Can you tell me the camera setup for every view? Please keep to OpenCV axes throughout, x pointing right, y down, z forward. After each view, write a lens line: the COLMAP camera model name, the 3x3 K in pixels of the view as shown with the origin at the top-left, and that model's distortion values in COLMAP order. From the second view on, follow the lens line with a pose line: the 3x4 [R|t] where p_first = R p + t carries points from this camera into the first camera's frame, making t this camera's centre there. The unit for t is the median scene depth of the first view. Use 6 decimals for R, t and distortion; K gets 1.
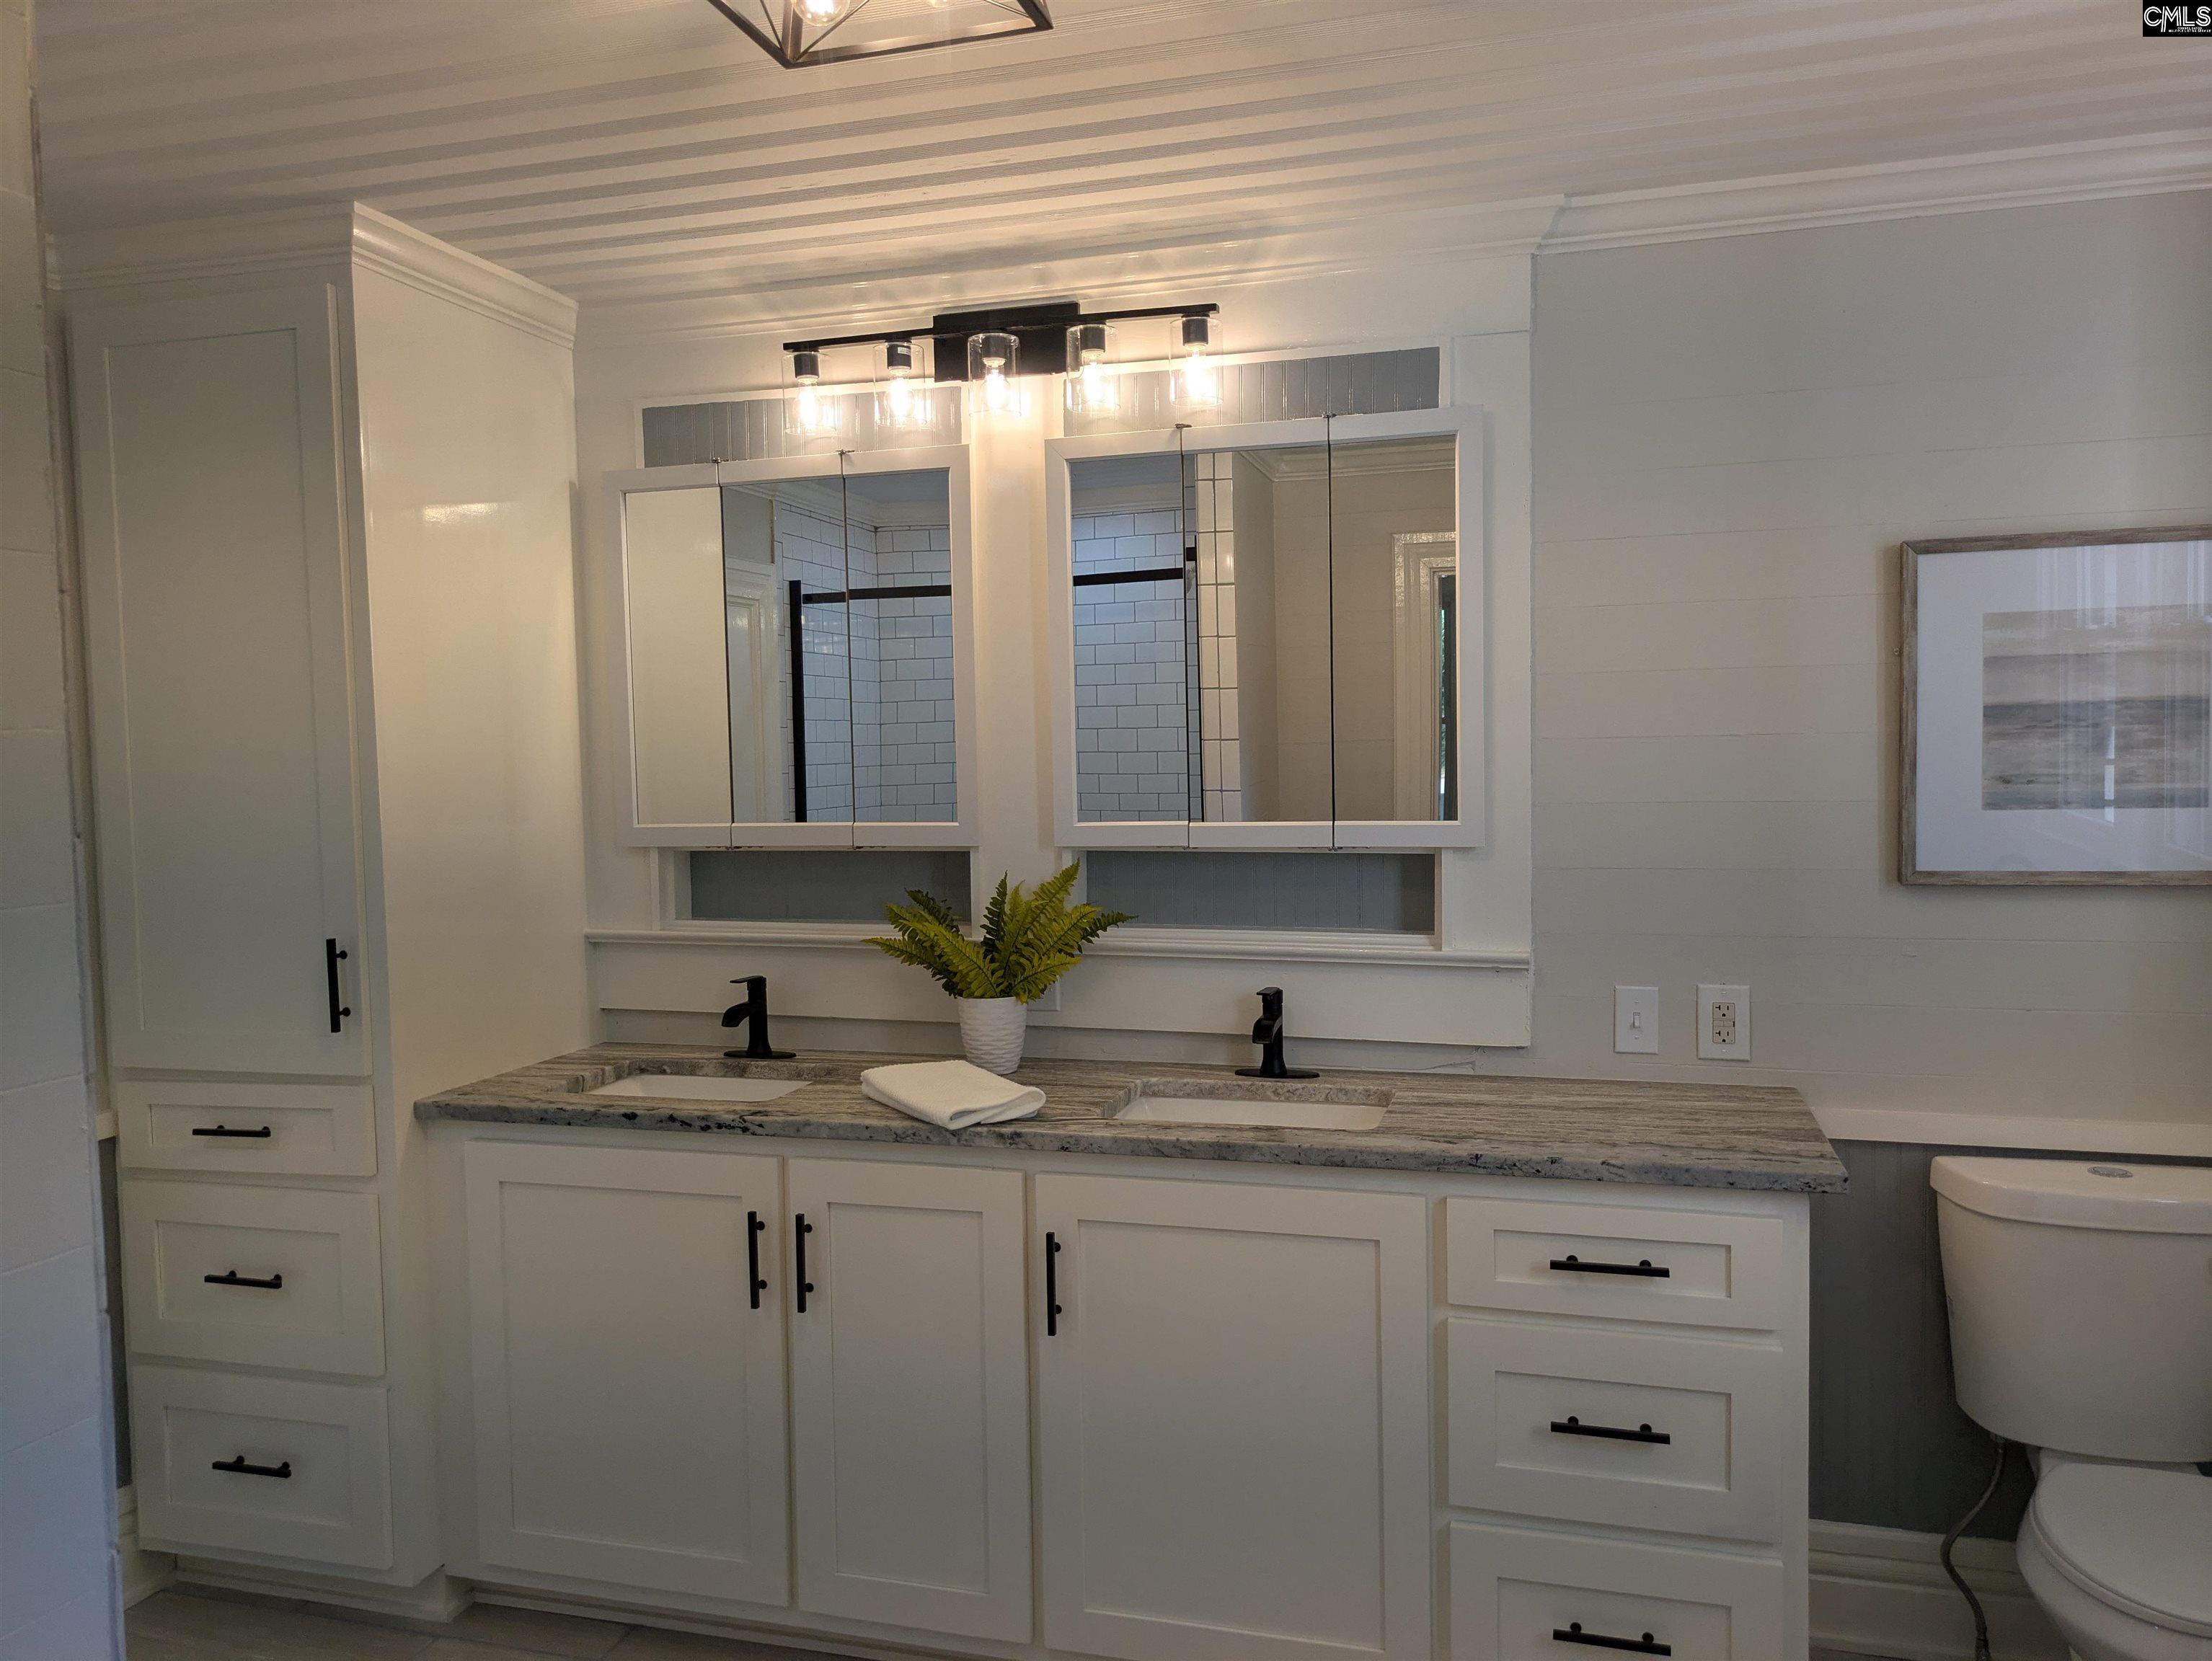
lens RADIAL K [[1655.5, 0, 1094.5], [0, 1655.5, 842.9], [0, 0, 1]] dist [0.056008, -0.051299]
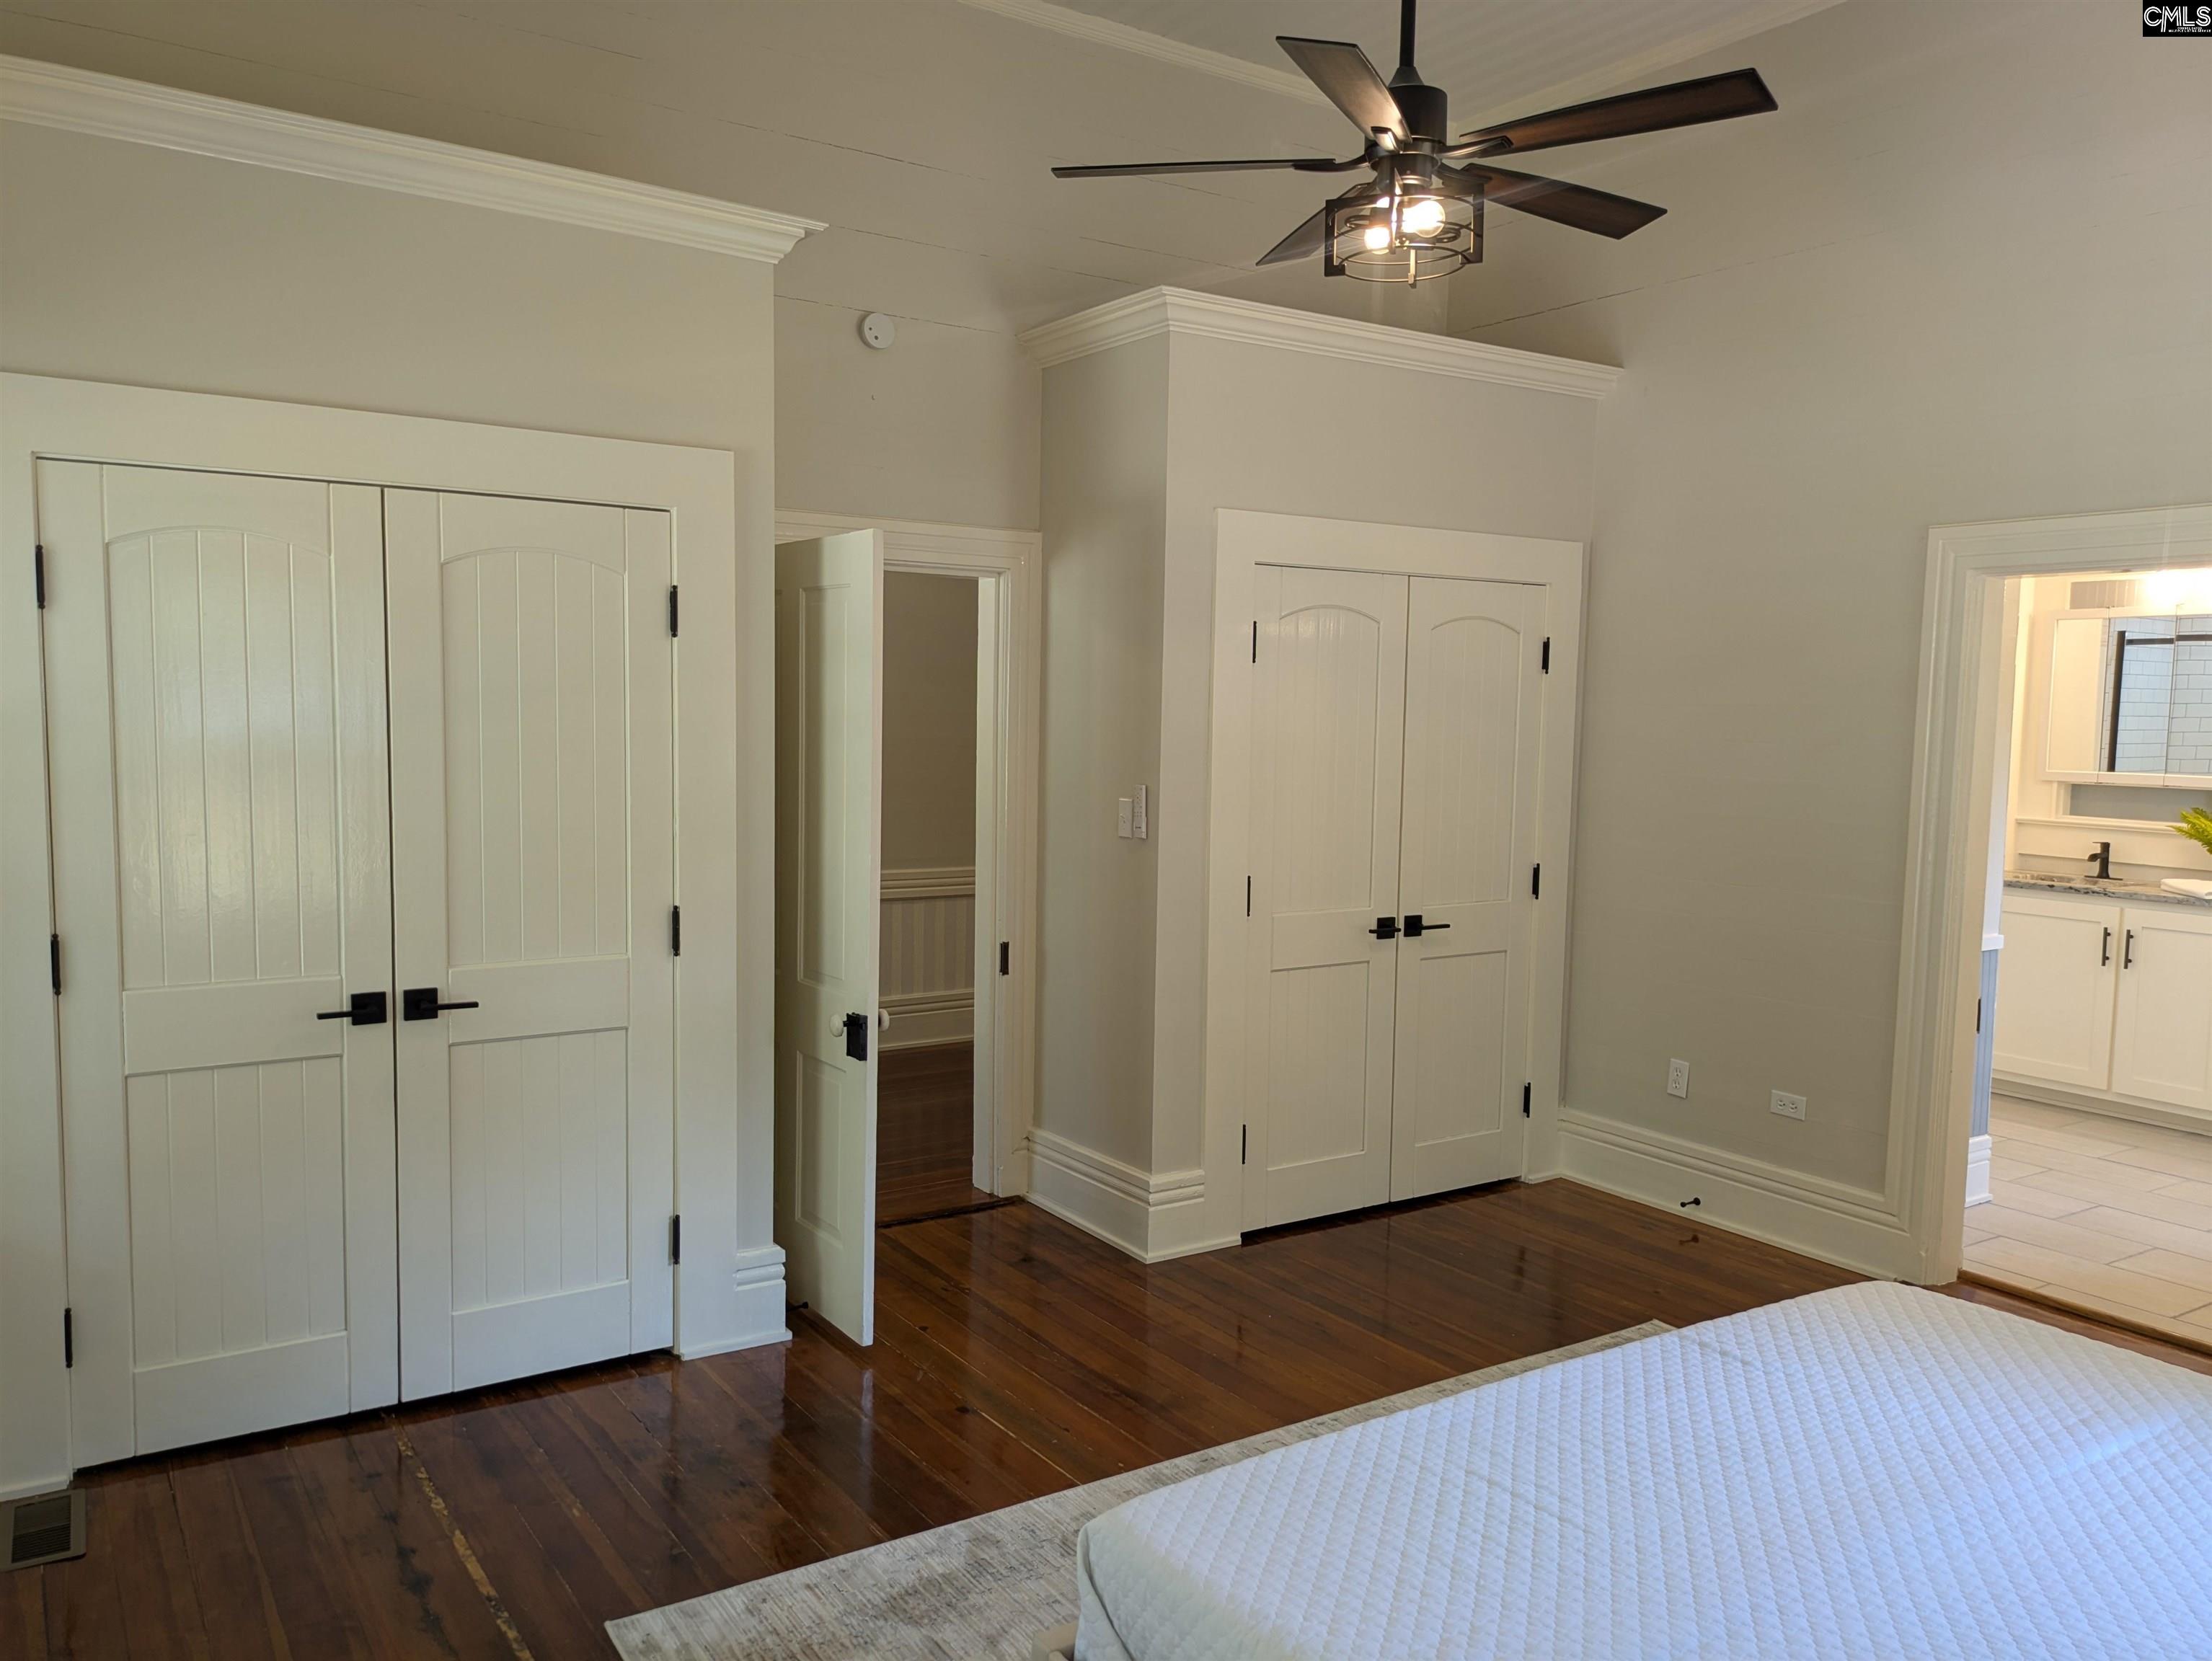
lens RADIAL K [[1655.5, 0, 1099.0], [0, 1655.5, 831.9], [0, 0, 1]] dist [0.056008, -0.051299]
pose [[0.780637, 0.088327, -0.618712, 0.137126], [-0.062566, 0.996034, 0.063252, 0.008202], [0.621845, -0.010667, 0.783067, -1.630401]]
